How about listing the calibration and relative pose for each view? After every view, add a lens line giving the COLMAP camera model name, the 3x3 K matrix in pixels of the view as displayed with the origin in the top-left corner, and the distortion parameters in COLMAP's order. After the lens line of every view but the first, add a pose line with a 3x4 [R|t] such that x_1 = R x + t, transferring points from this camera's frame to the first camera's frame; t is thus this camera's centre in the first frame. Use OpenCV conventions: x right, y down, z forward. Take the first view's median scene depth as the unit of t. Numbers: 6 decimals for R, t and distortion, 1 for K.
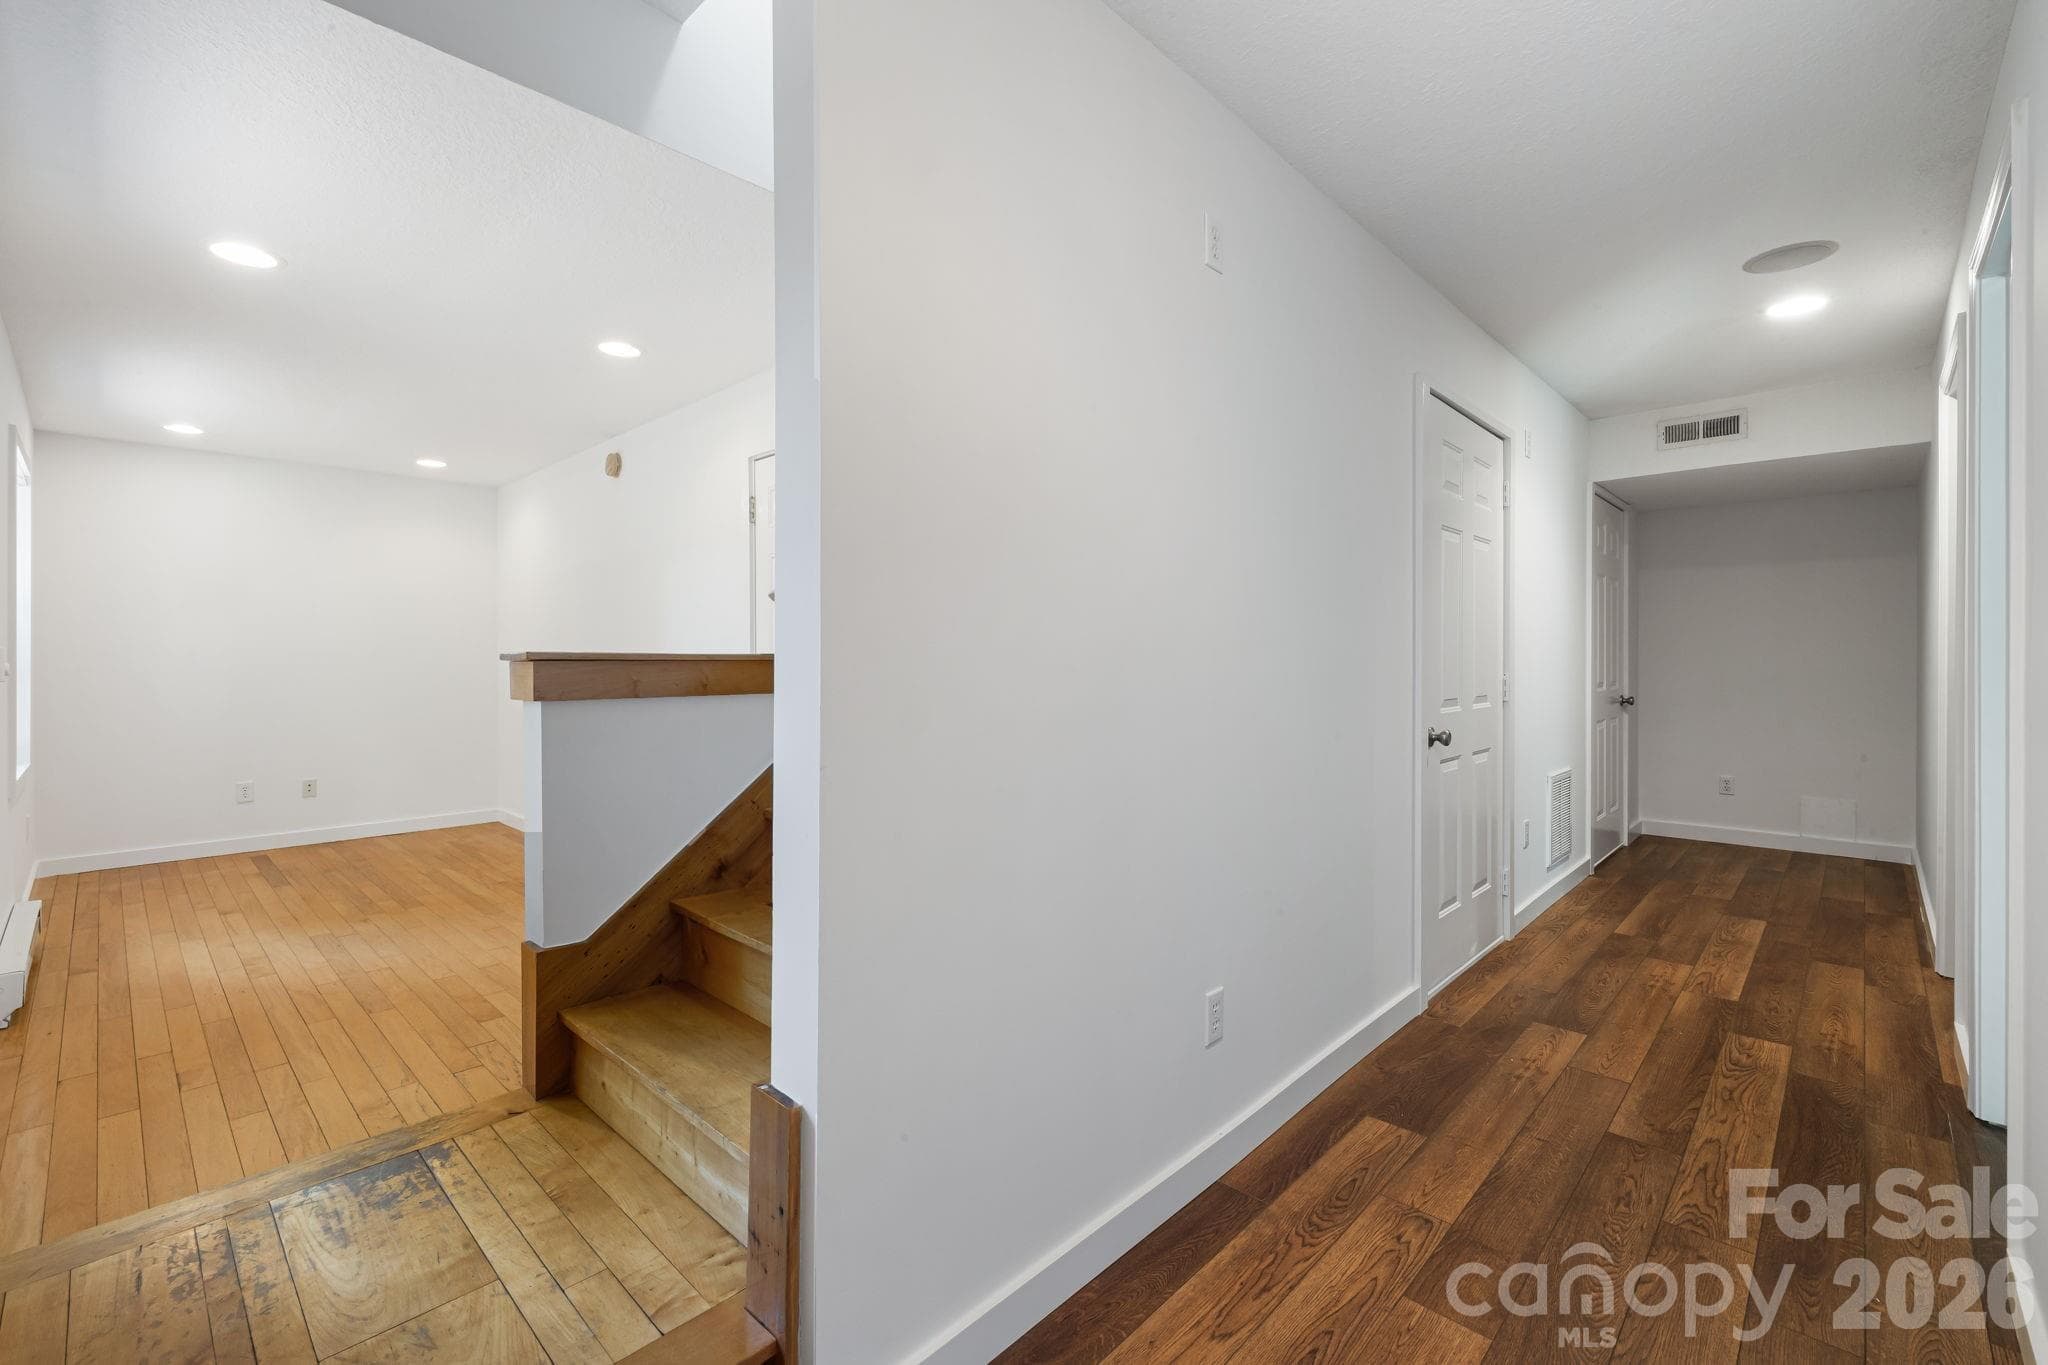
lens RADIAL K [[886.6, 0, 1022.1], [0, 886.6, 653.6], [0, 0, 1]] dist [0.010695, -0.004777]
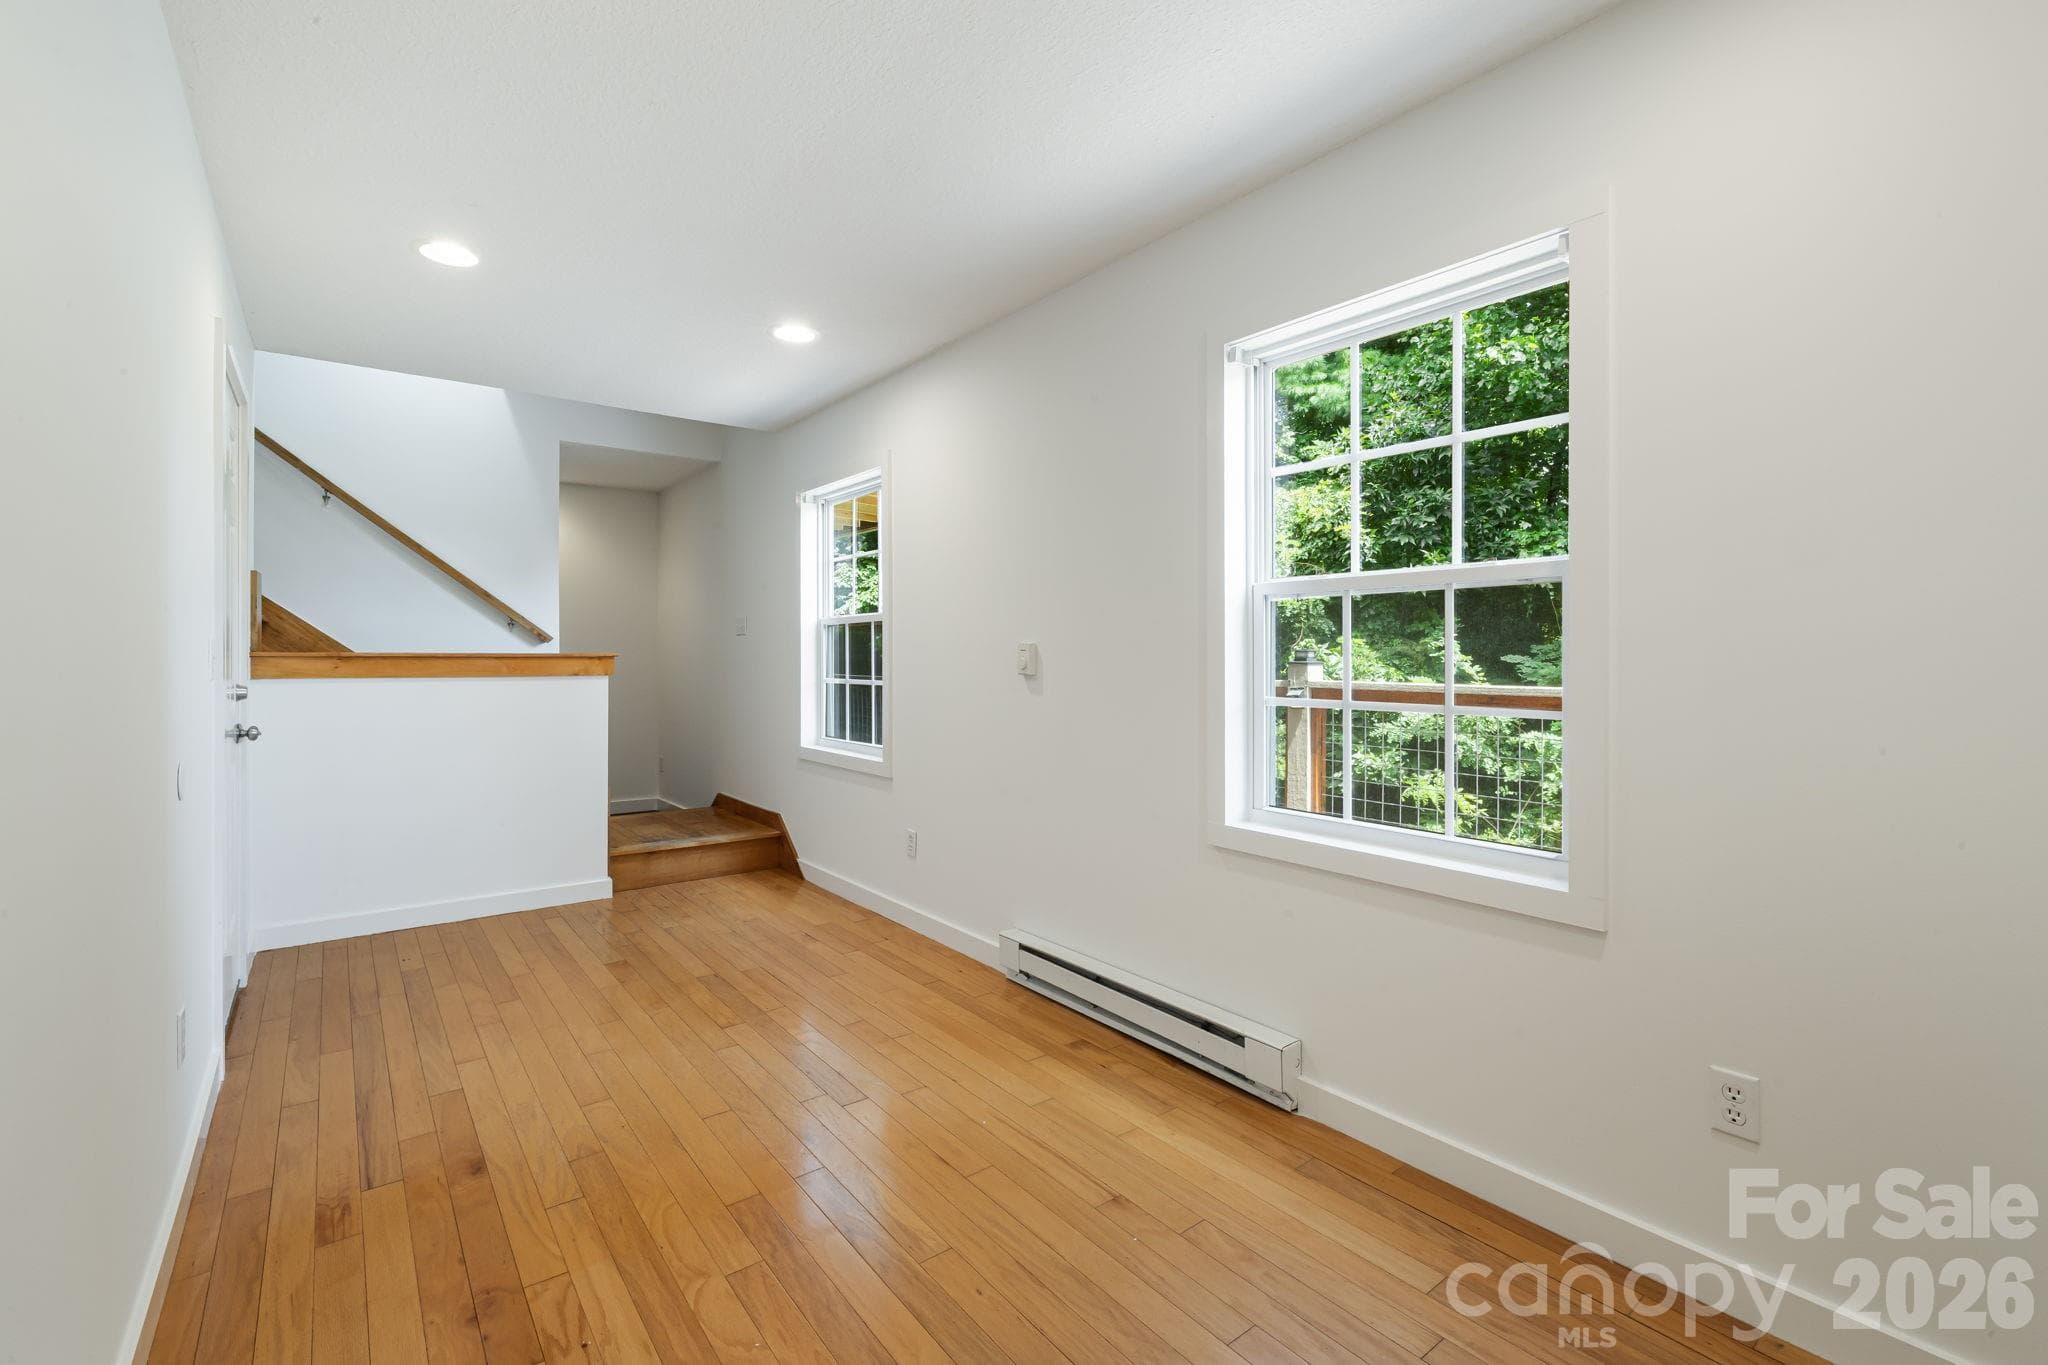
lens RADIAL K [[895.7, 0, 1017.2], [0, 895.7, 672.4], [0, 0, 1]] dist [-0.018150, -0.000358]
pose [[-0.987728, -0.003220, 0.156150, -1.062229], [-0.002050, 0.999969, 0.007652, 0.018039], [-0.156170, 0.007238, -0.987704, 1.695083]]
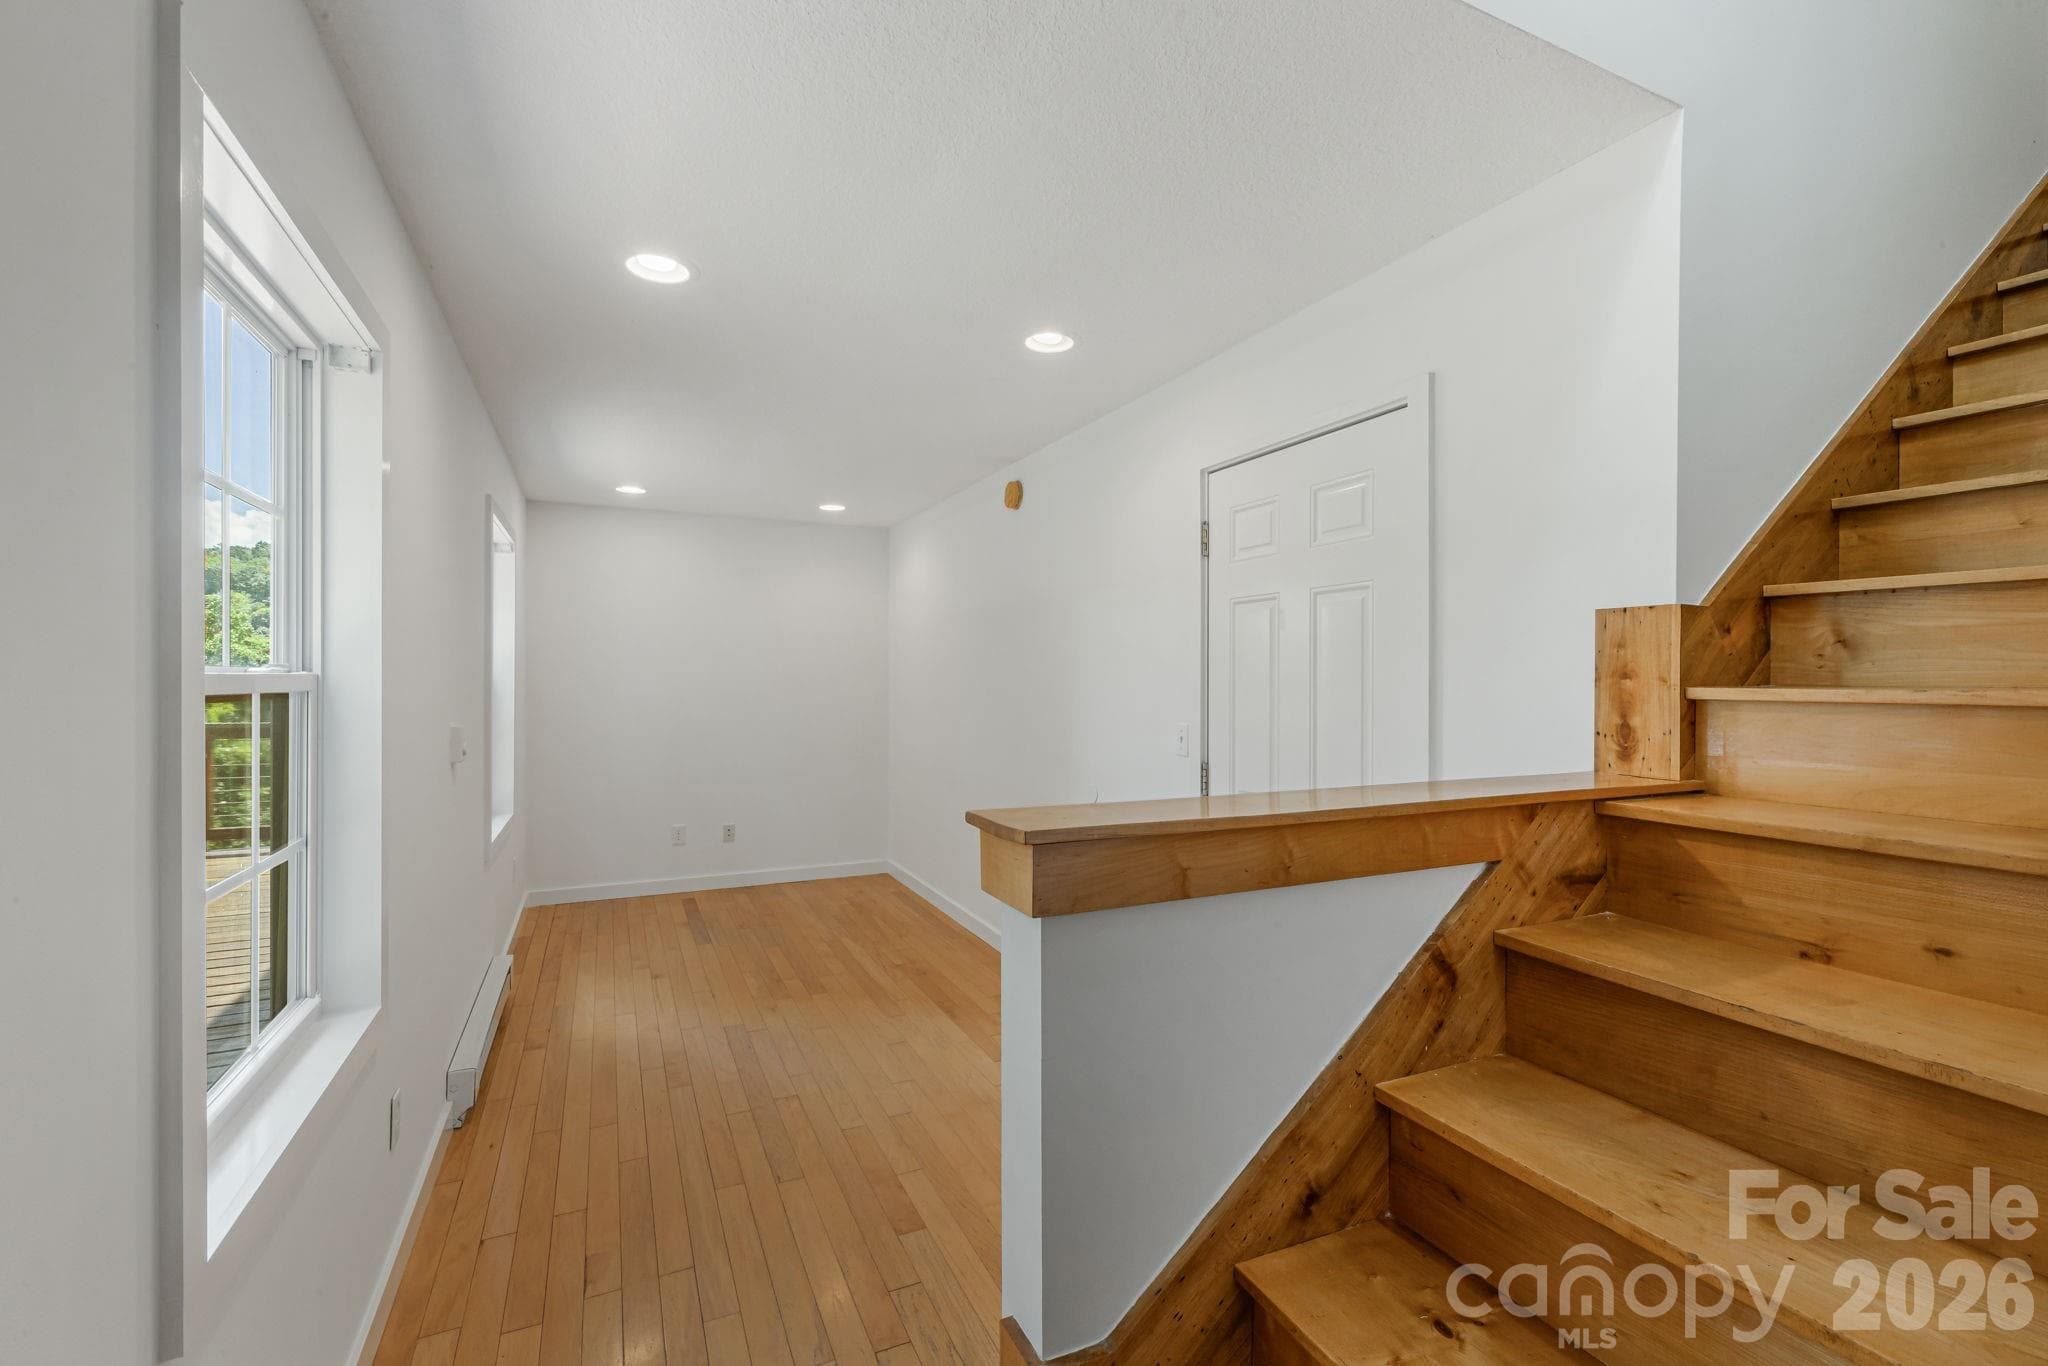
lens RADIAL K [[895.7, 0, 1017.2], [0, 895.7, 672.9], [0, 0, 1]] dist [-0.018150, -0.000358]
pose [[0.932098, 0.003222, -0.362192, -0.193902], [-0.004443, 0.999987, -0.002539, -0.050920], [0.362179, 0.003976, 0.932100, 0.262741]]
